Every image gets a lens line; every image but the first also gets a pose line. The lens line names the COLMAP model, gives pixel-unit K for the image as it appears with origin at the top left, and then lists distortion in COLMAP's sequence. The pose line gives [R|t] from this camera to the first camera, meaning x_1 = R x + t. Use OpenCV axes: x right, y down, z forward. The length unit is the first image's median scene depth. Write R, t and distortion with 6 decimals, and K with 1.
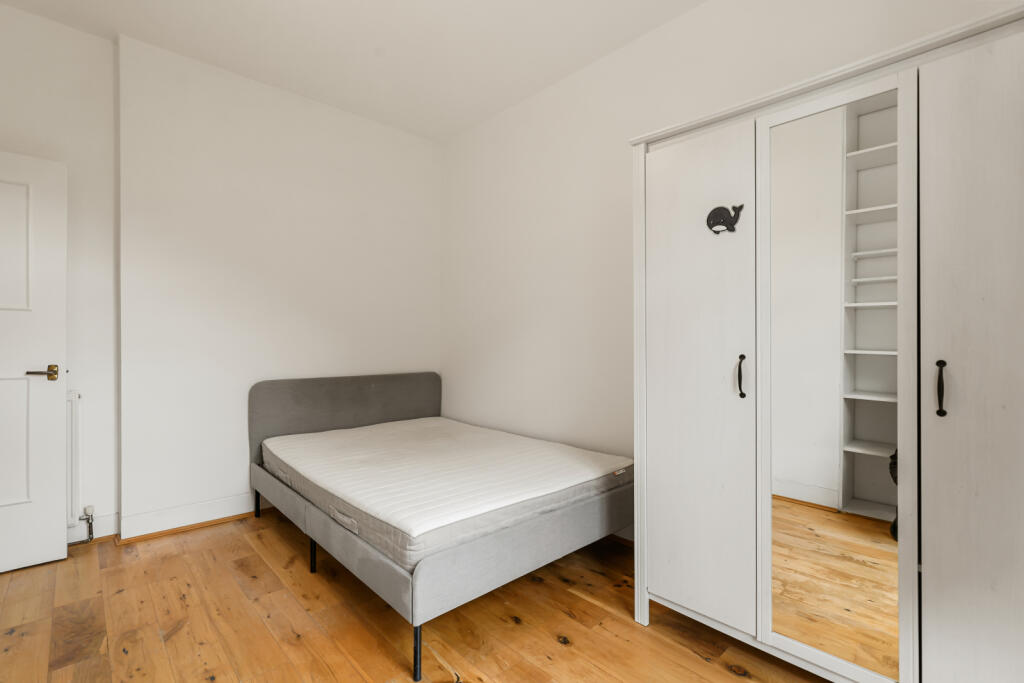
lens RADIAL K [[470.5, 0, 511.7], [0, 470.5, 339.3], [0, 0, 1]] dist [-0.001532, -0.000042]
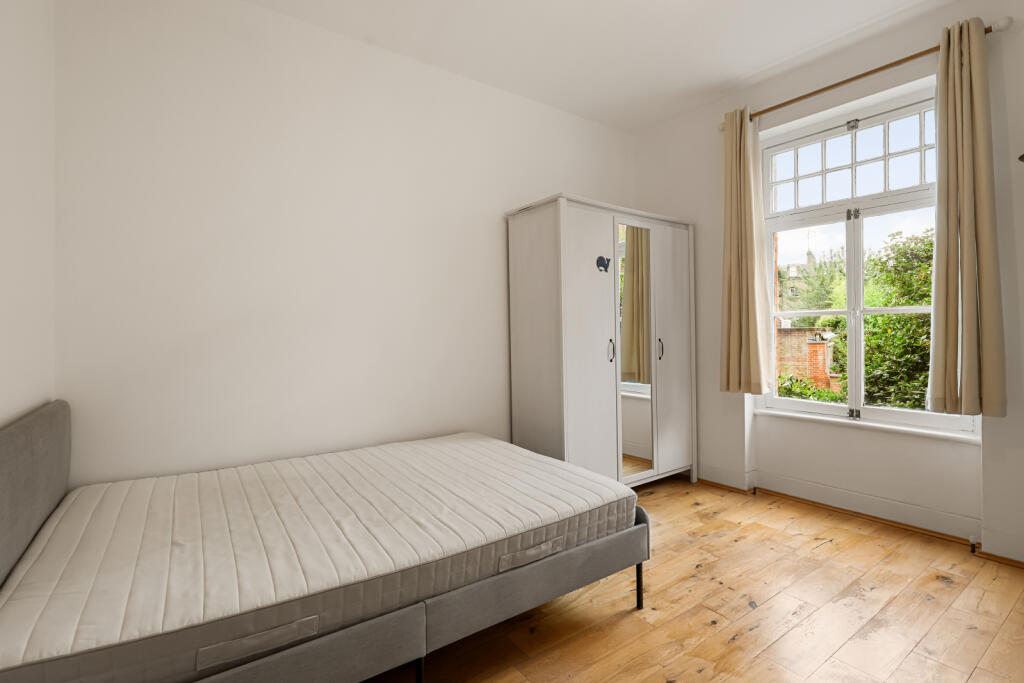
lens RADIAL K [[470.5, 0, 512.8], [0, 470.5, 336.6], [0, 0, 1]] dist [-0.001532, -0.000042]
pose [[0.142109, -0.012039, 0.989778, -1.390243], [0.004009, 0.999925, 0.011587, -0.000578], [-0.989843, 0.002321, 0.142146, 1.097707]]
